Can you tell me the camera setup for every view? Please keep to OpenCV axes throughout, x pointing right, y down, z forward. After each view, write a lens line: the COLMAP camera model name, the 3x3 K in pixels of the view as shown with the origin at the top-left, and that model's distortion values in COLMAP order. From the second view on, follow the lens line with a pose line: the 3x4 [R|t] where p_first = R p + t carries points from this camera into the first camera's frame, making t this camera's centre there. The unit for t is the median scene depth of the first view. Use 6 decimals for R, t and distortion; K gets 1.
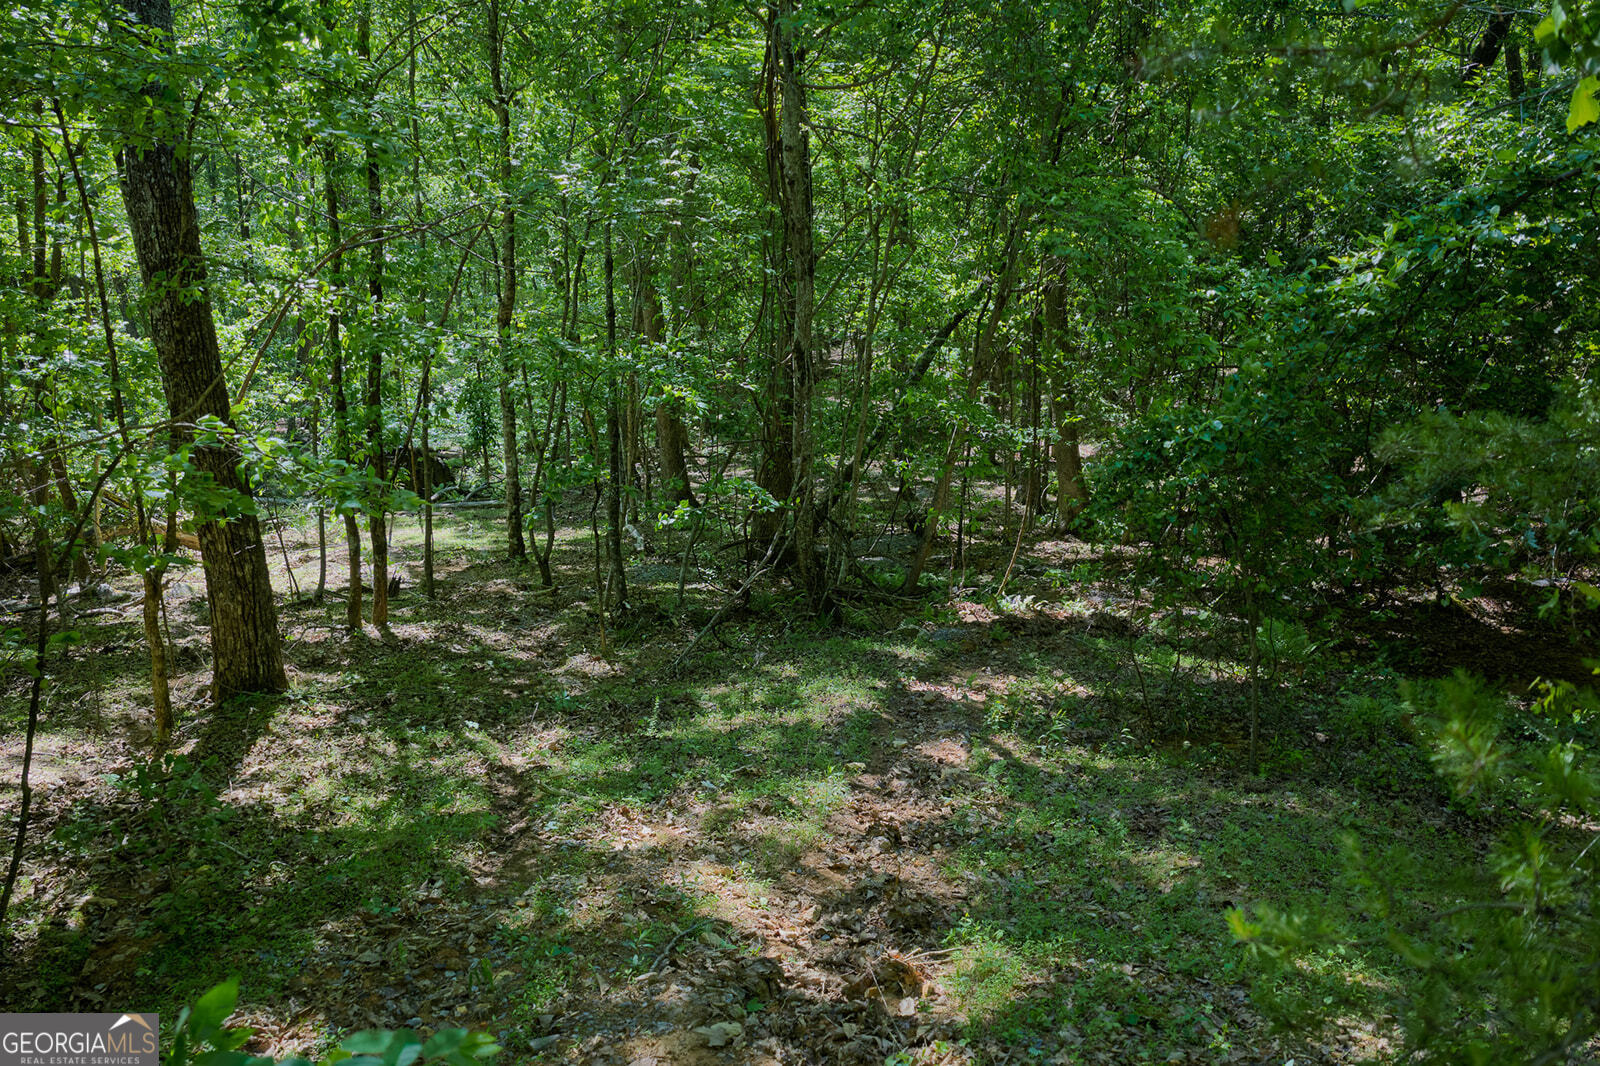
lens RADIAL K [[1329.5, 0, 800.0], [0, 1329.5, 533.0], [0, 0, 1]] dist [0.011987, -0.022843]
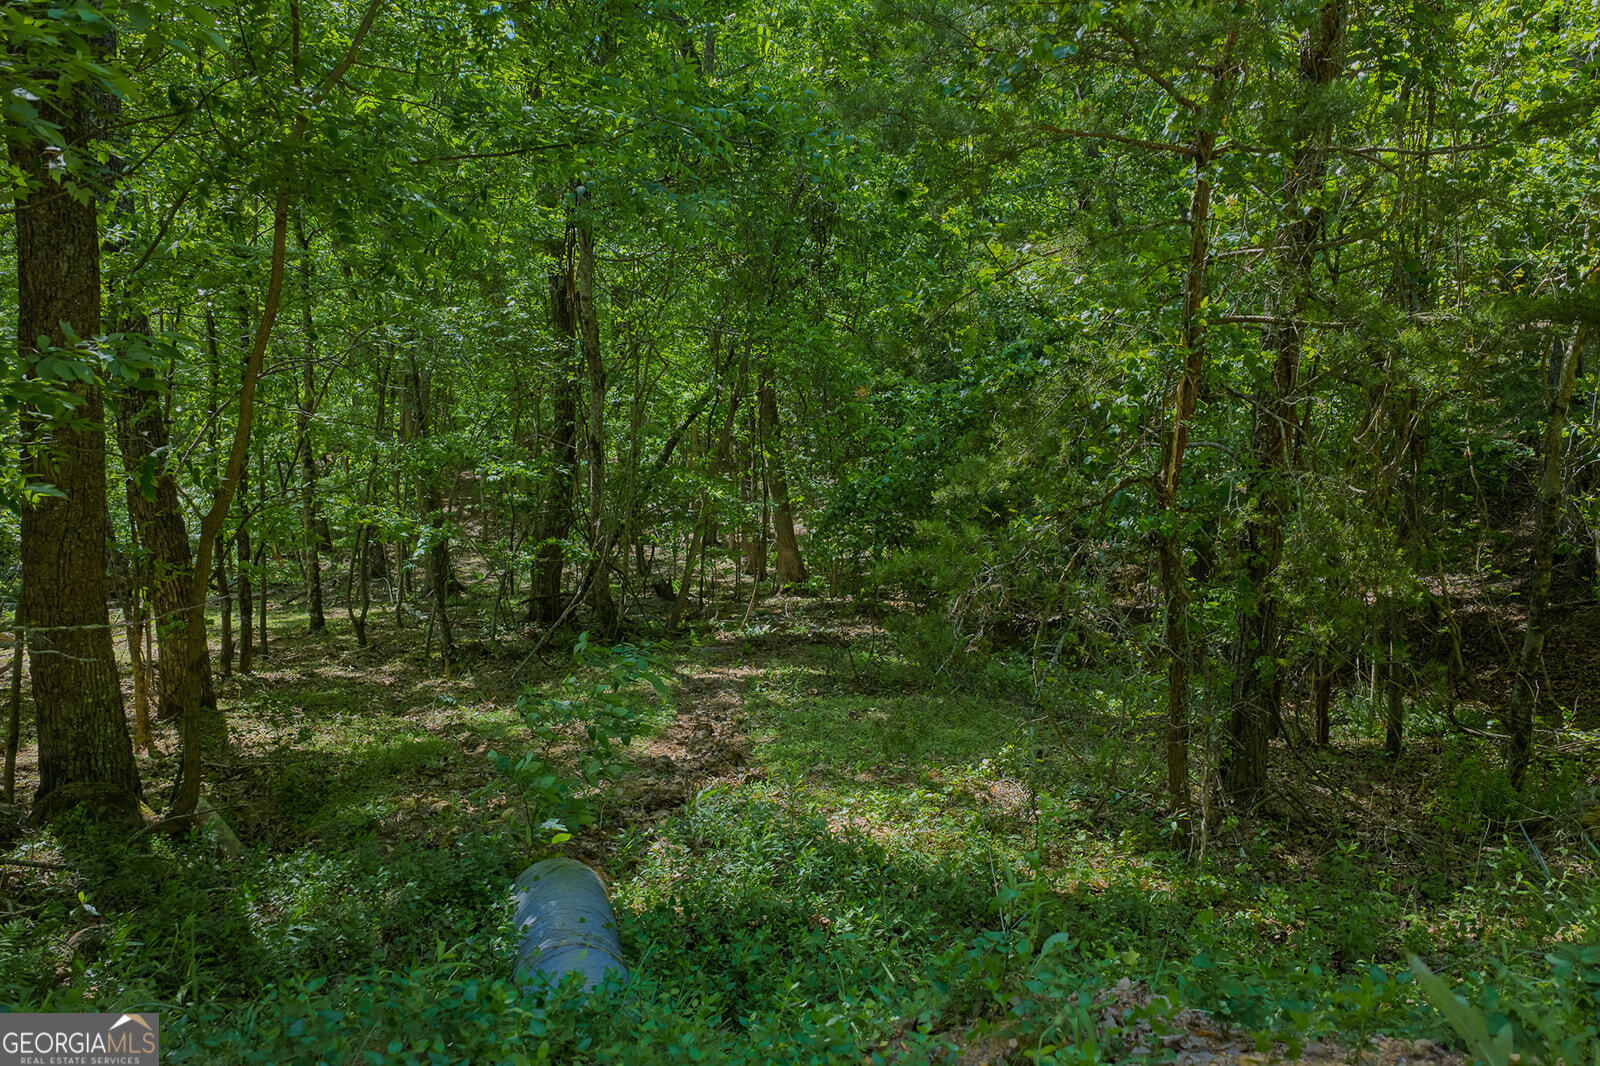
lens RADIAL K [[1329.5, 0, 800.0], [0, 1329.5, 533.0], [0, 0, 1]] dist [0.011987, -0.022843]
pose [[0.975589, -0.034259, 0.216916, -0.079207], [0.049286, 0.996716, -0.064247, 0.043732], [-0.214003, 0.073370, 0.974074, -0.303869]]
